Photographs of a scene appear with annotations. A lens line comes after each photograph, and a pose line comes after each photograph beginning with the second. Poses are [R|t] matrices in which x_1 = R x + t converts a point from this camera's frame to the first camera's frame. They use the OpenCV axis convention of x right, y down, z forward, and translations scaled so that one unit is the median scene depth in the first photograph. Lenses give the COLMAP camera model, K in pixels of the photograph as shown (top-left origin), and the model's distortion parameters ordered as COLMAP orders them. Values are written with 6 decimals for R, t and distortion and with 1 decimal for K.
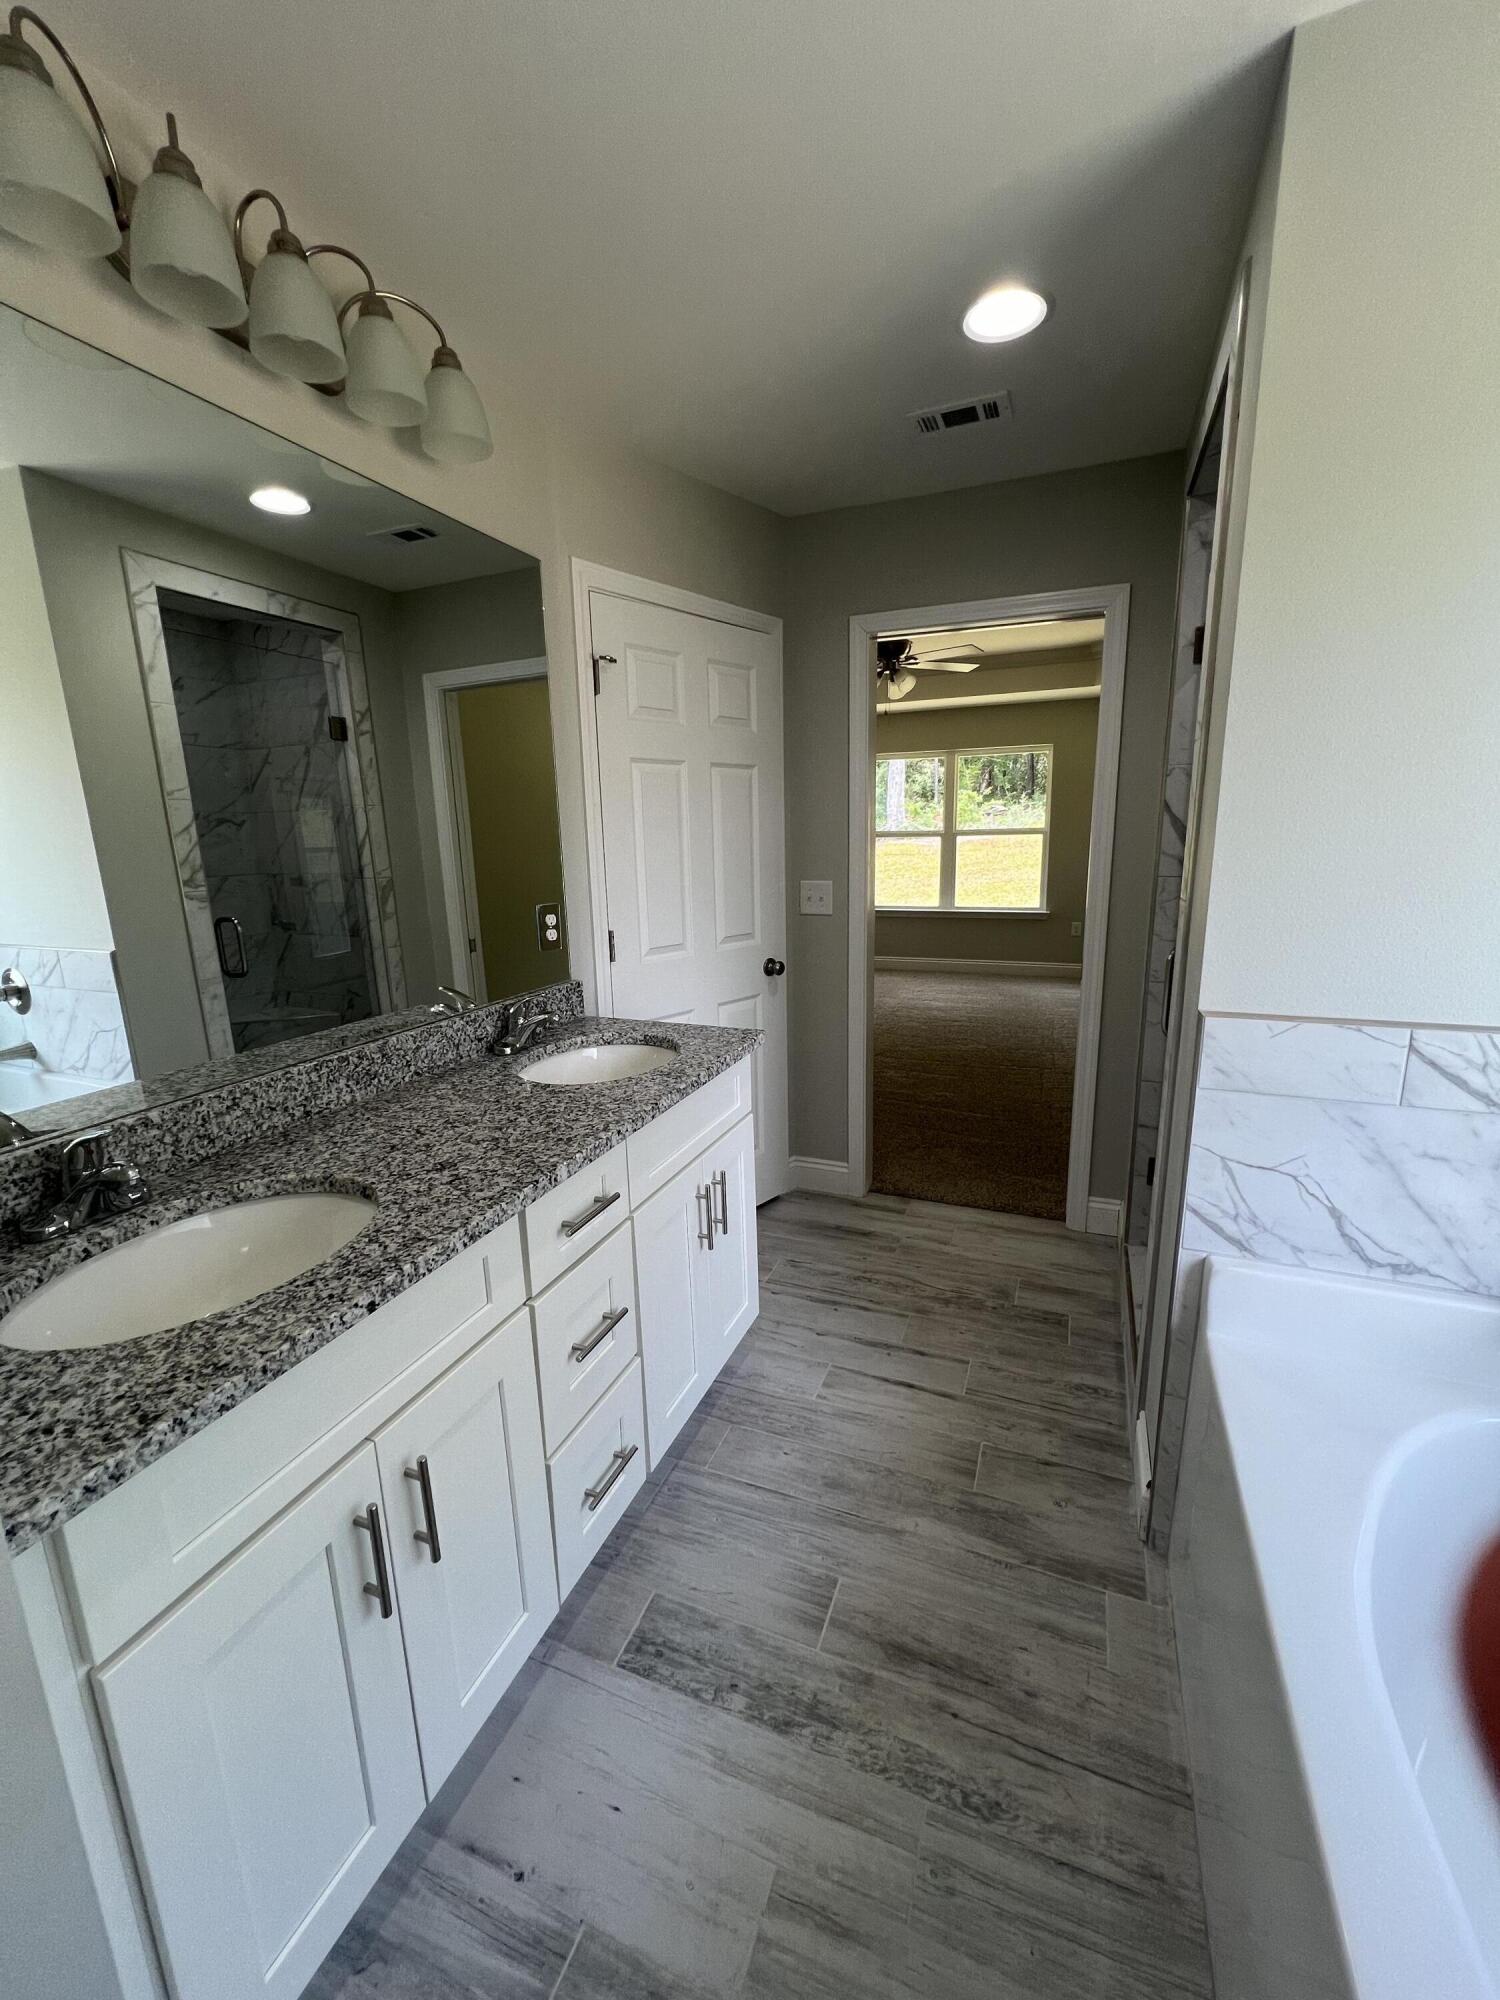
lens RADIAL K [[800.1, 0, 751.9], [0, 800.1, 999.8], [0, 0, 1]] dist [0.000400, 0.000325]
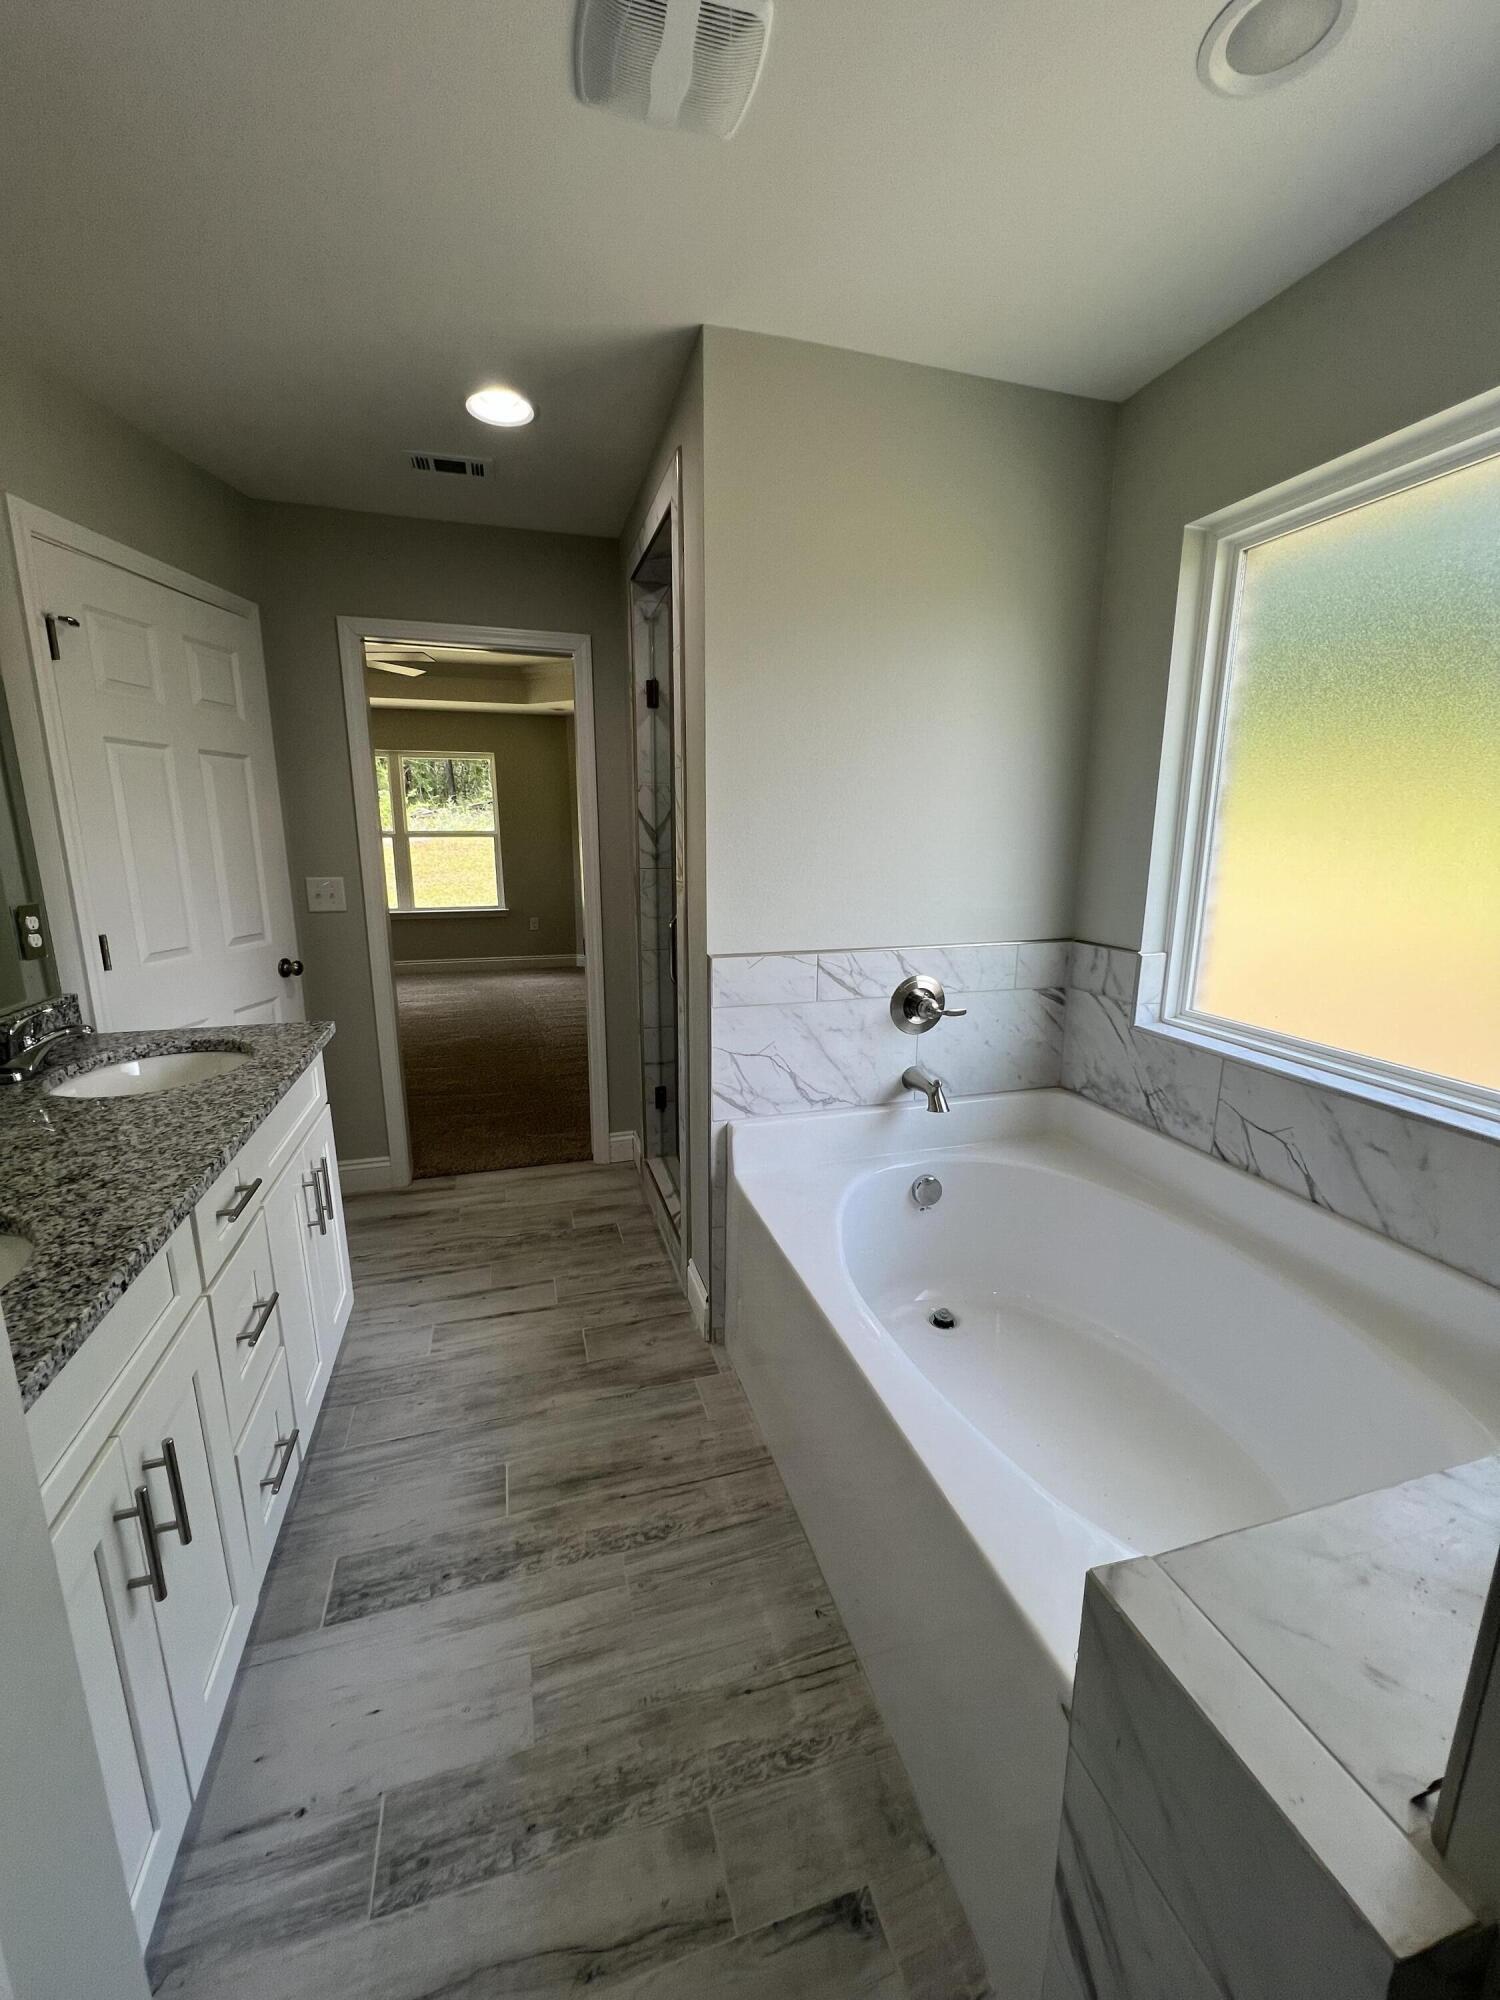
lens RADIAL K [[800.1, 0, 751.9], [0, 800.1, 999.8], [0, 0, 1]] dist [0.000400, 0.000325]
pose [[0.773315, -0.108558, 0.624659, -0.269805], [0.111847, 0.993139, 0.034131, 0.048890], [-0.624078, 0.043473, 0.780152, -0.168333]]
